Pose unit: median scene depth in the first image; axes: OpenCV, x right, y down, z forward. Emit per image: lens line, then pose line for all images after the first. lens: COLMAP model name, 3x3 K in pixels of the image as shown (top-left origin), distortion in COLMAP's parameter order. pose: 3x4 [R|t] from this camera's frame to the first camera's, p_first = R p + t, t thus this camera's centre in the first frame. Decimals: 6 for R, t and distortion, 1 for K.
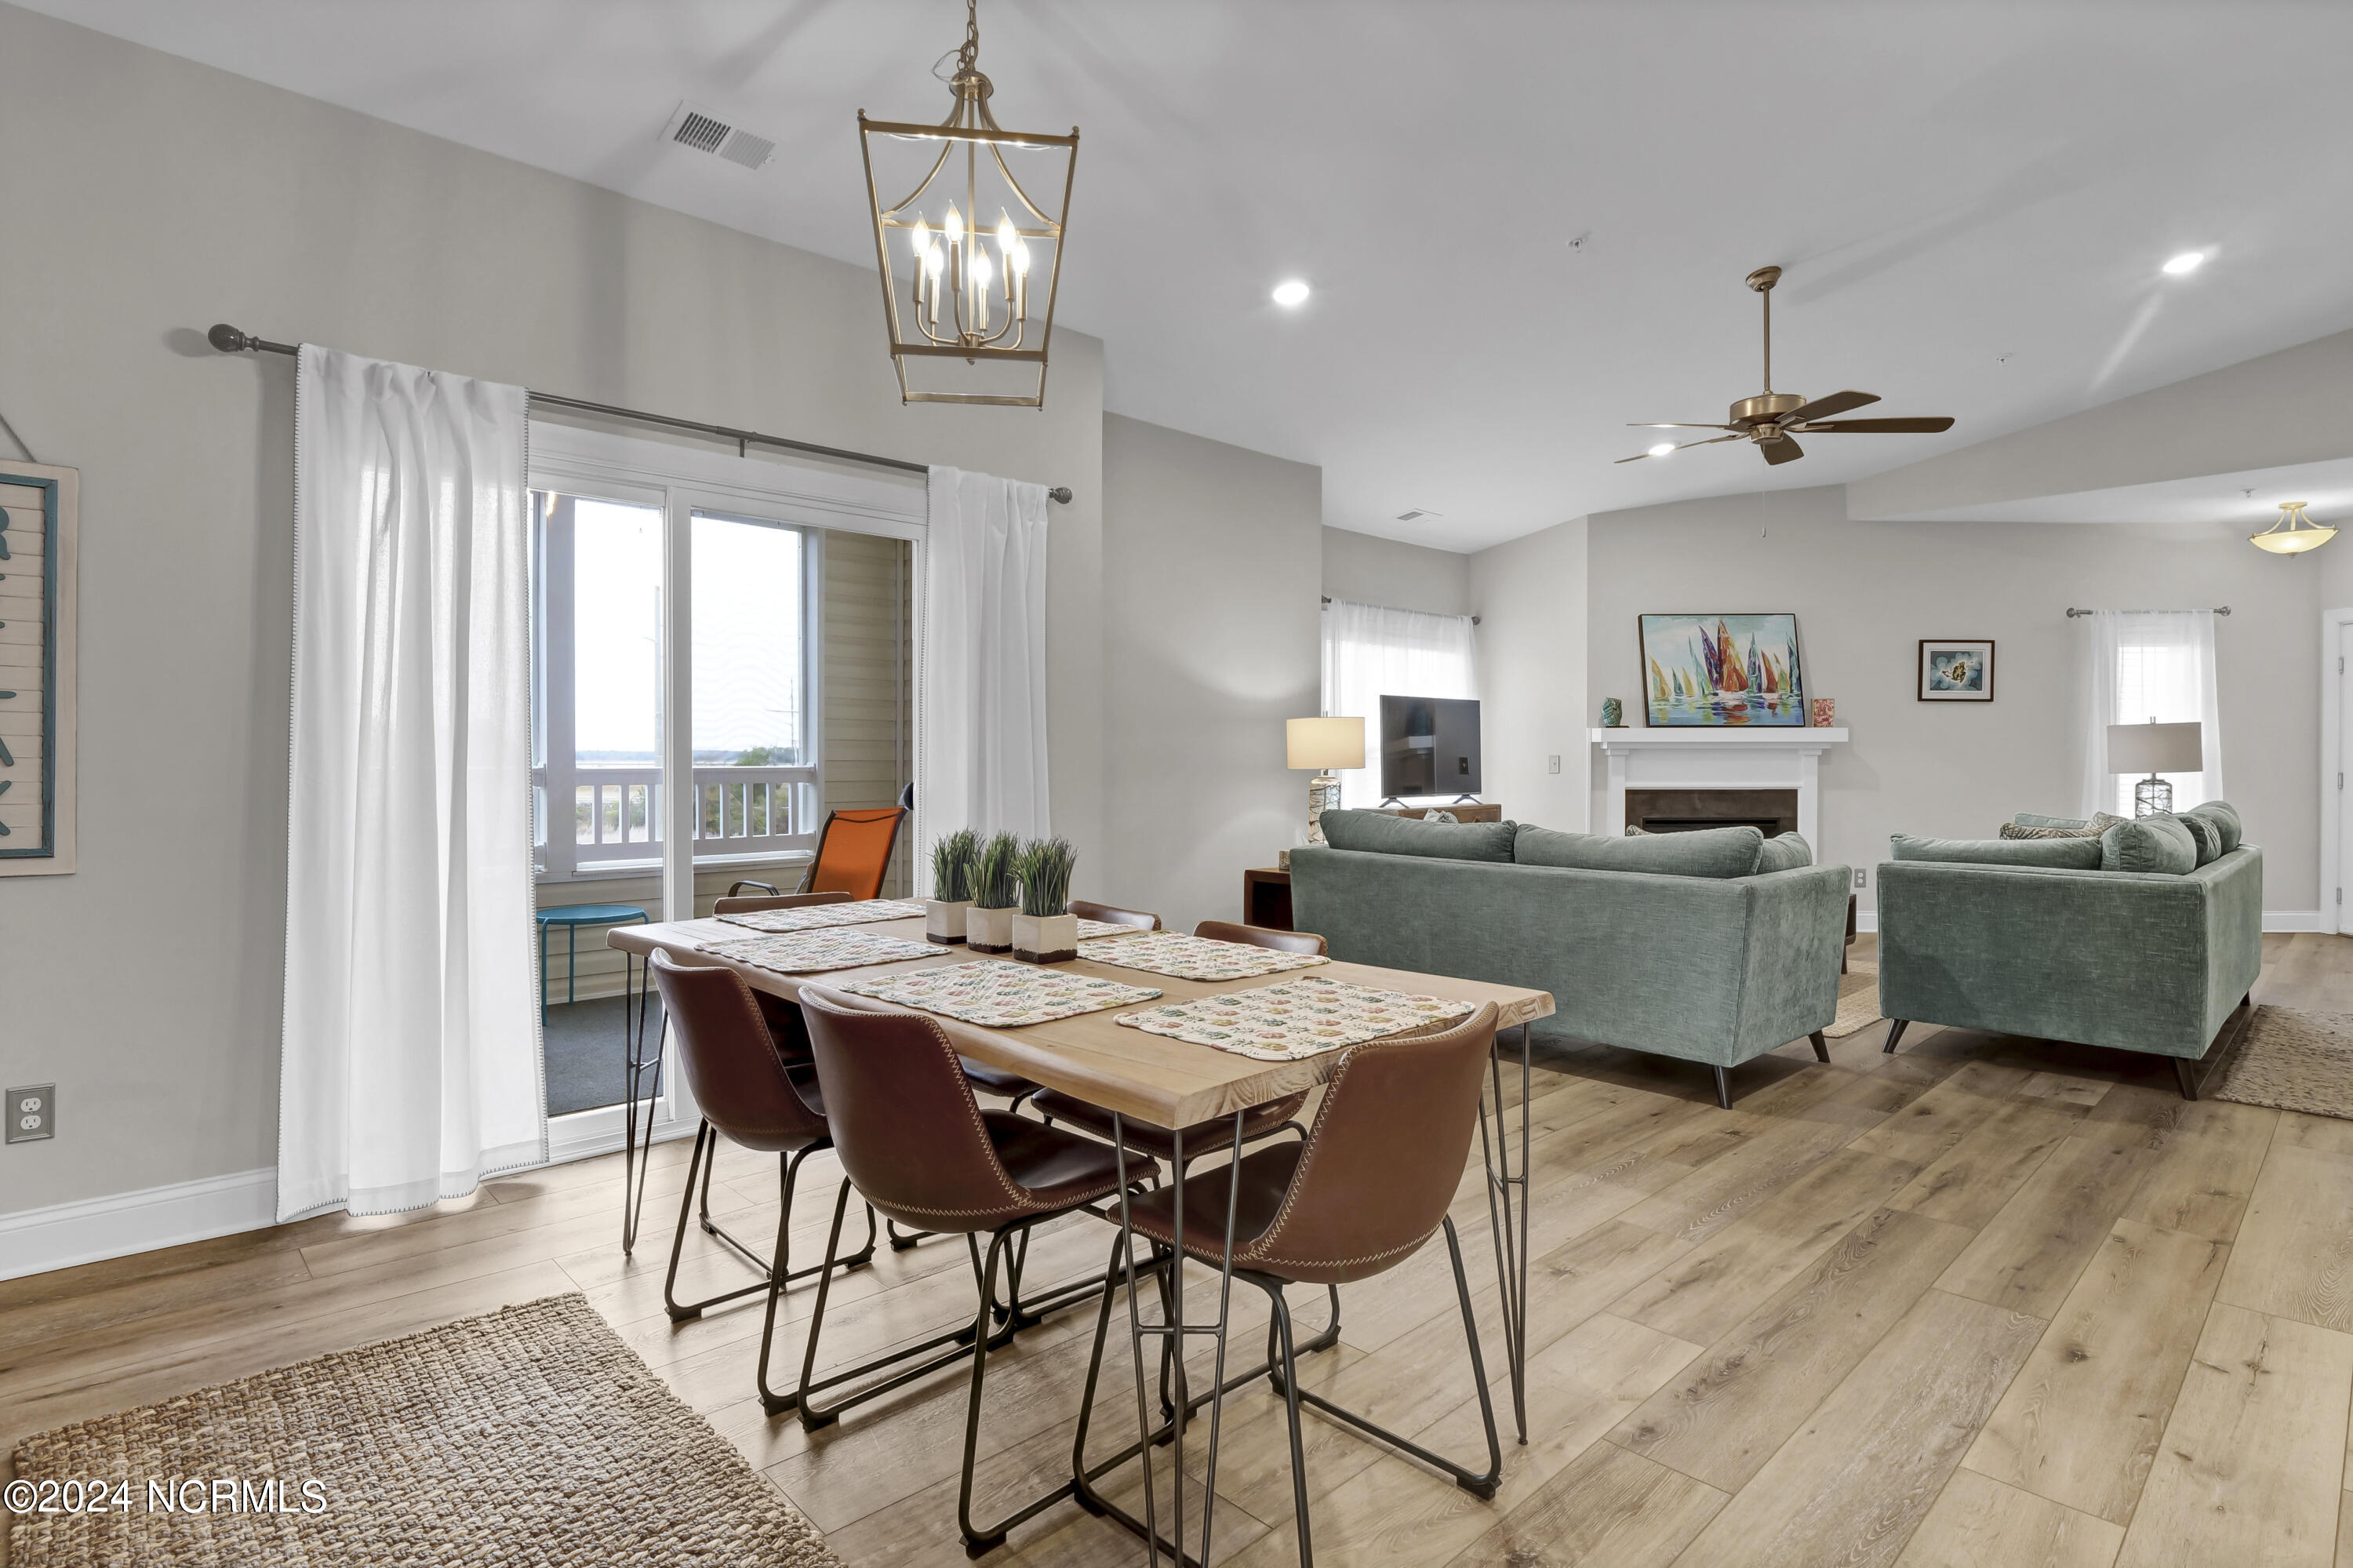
lens RADIAL K [[1177.8, 0, 1168.4], [0, 1177.8, 769.8], [0, 0, 1]] dist [-0.012460, -0.000189]
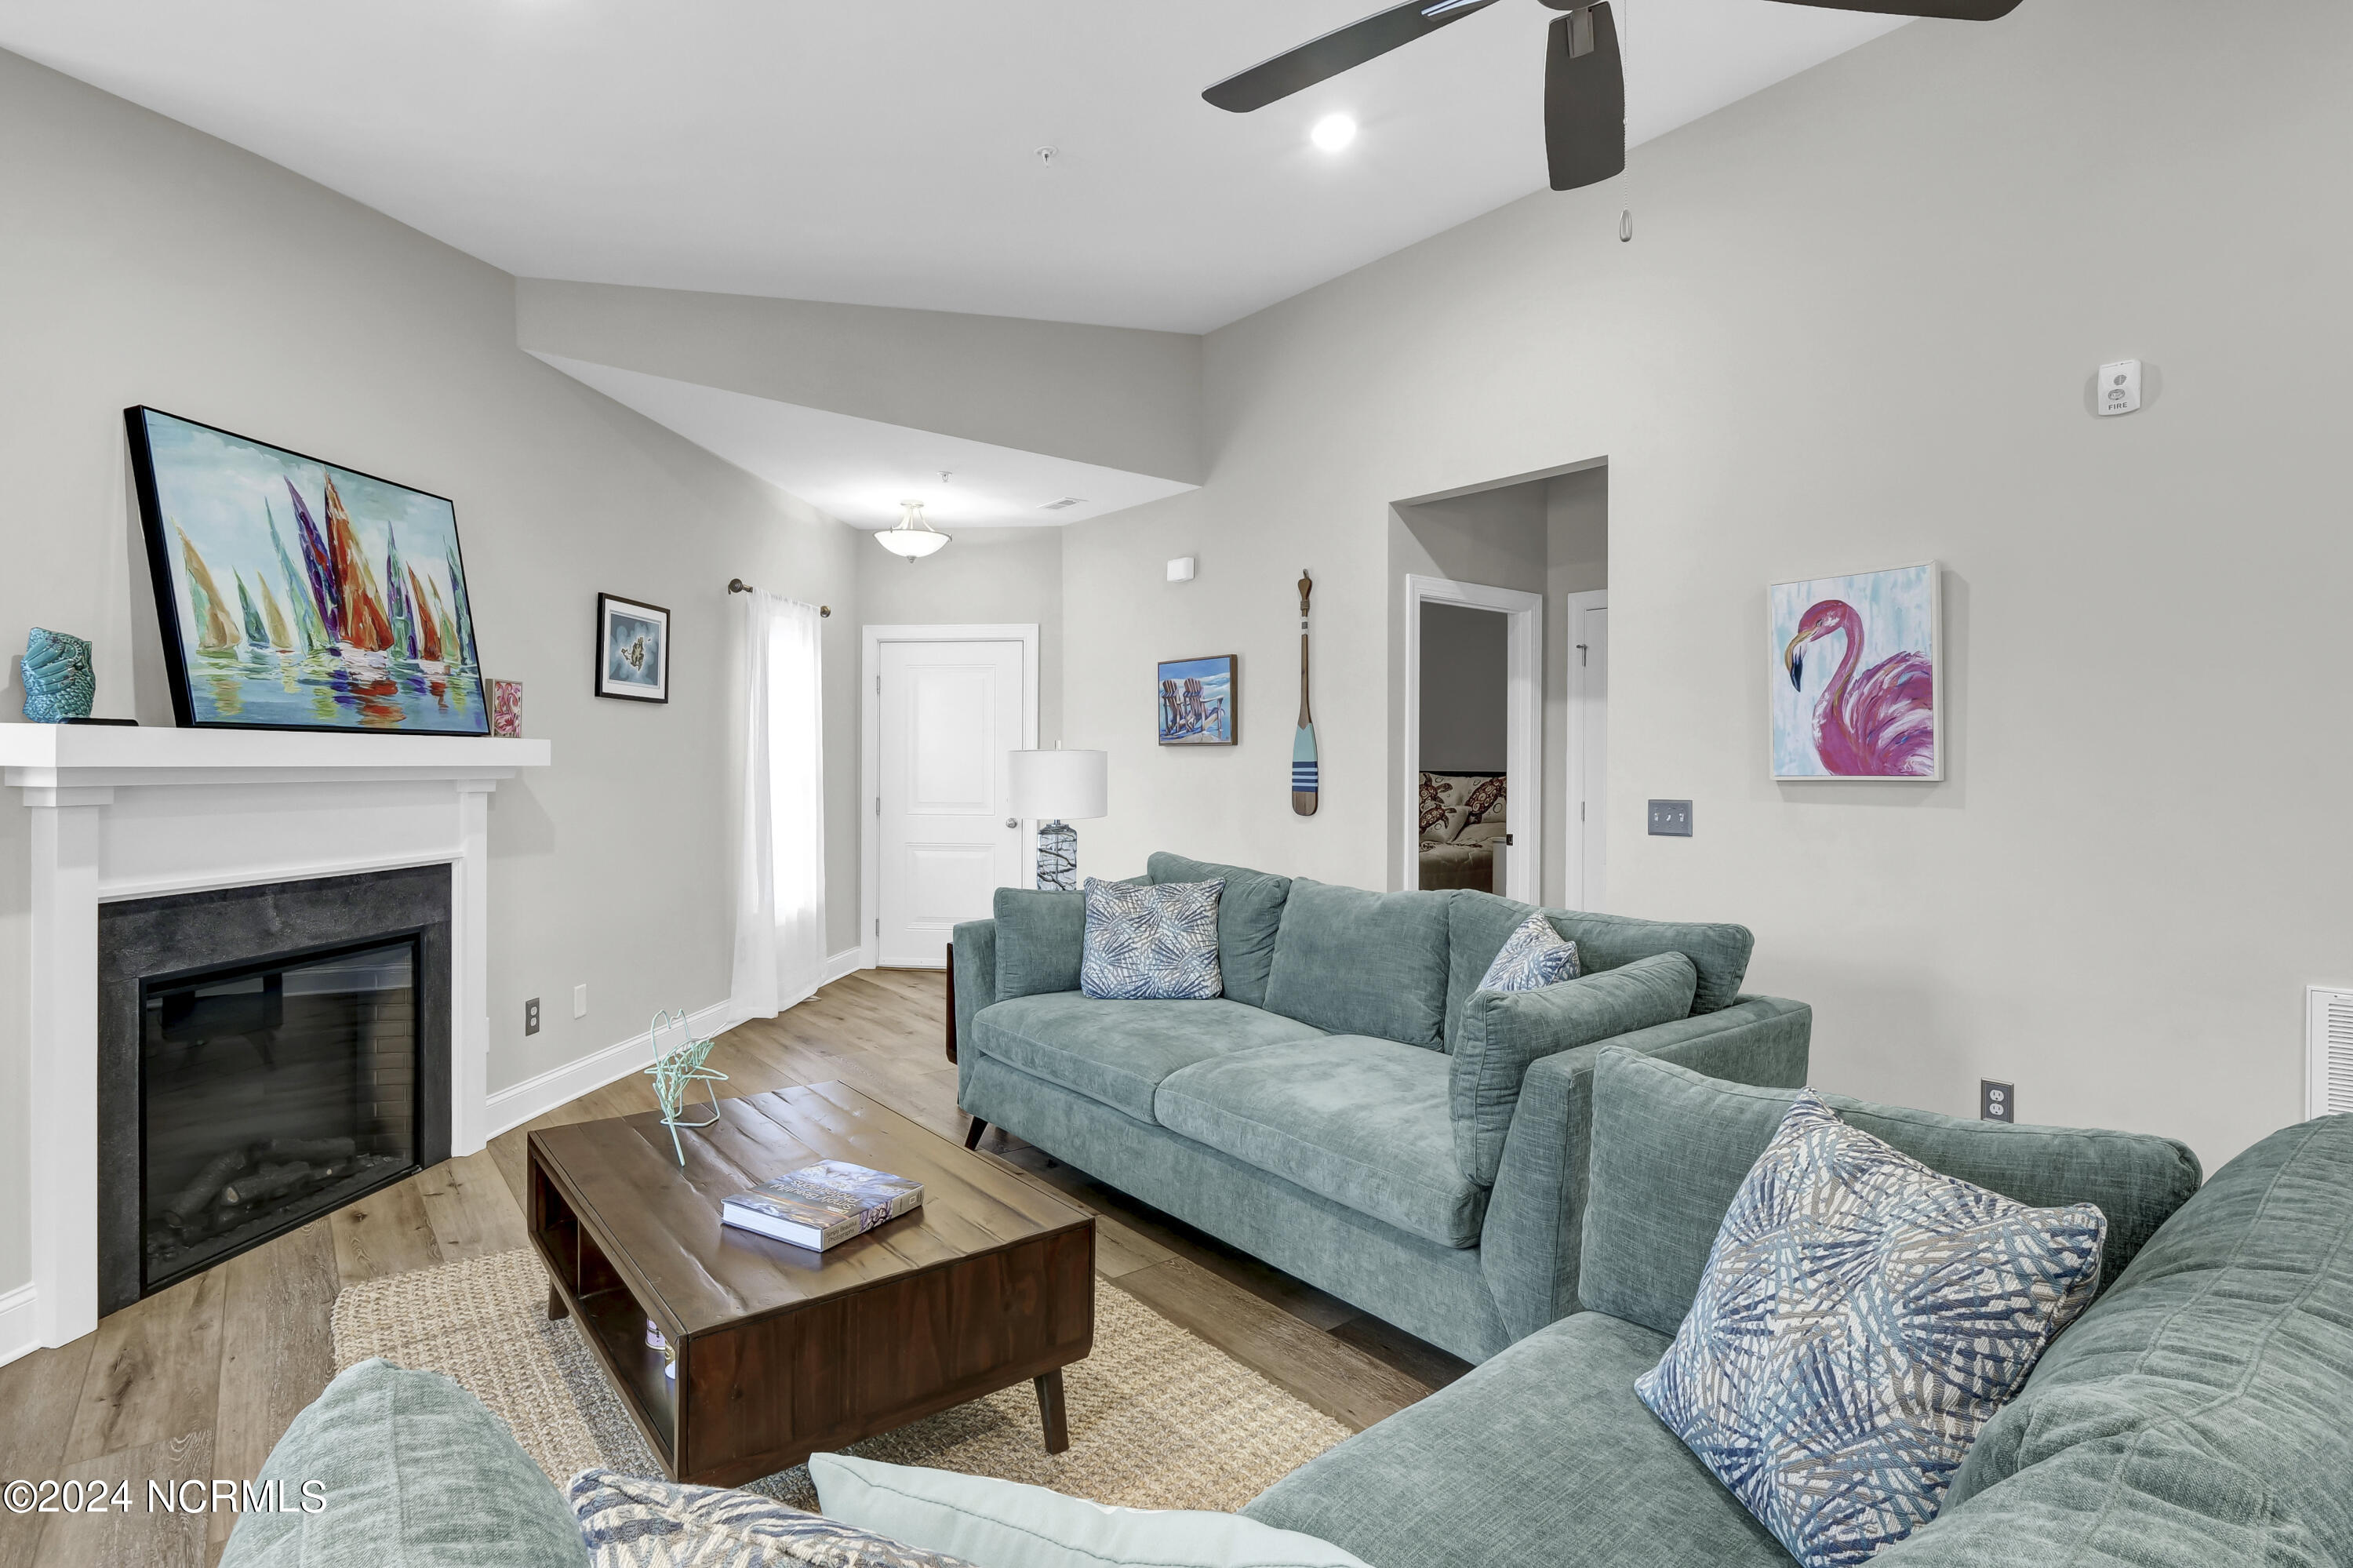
lens RADIAL K [[1177.8, 0, 1164.6], [0, 1177.8, 780.9], [0, 0, 1]] dist [-0.012460, -0.000189]
pose [[0.099306, -0.012486, 0.994979, 0.085912], [0.005445, 0.999913, 0.012004, -0.022710], [-0.995042, 0.004225, 0.099365, 0.685885]]
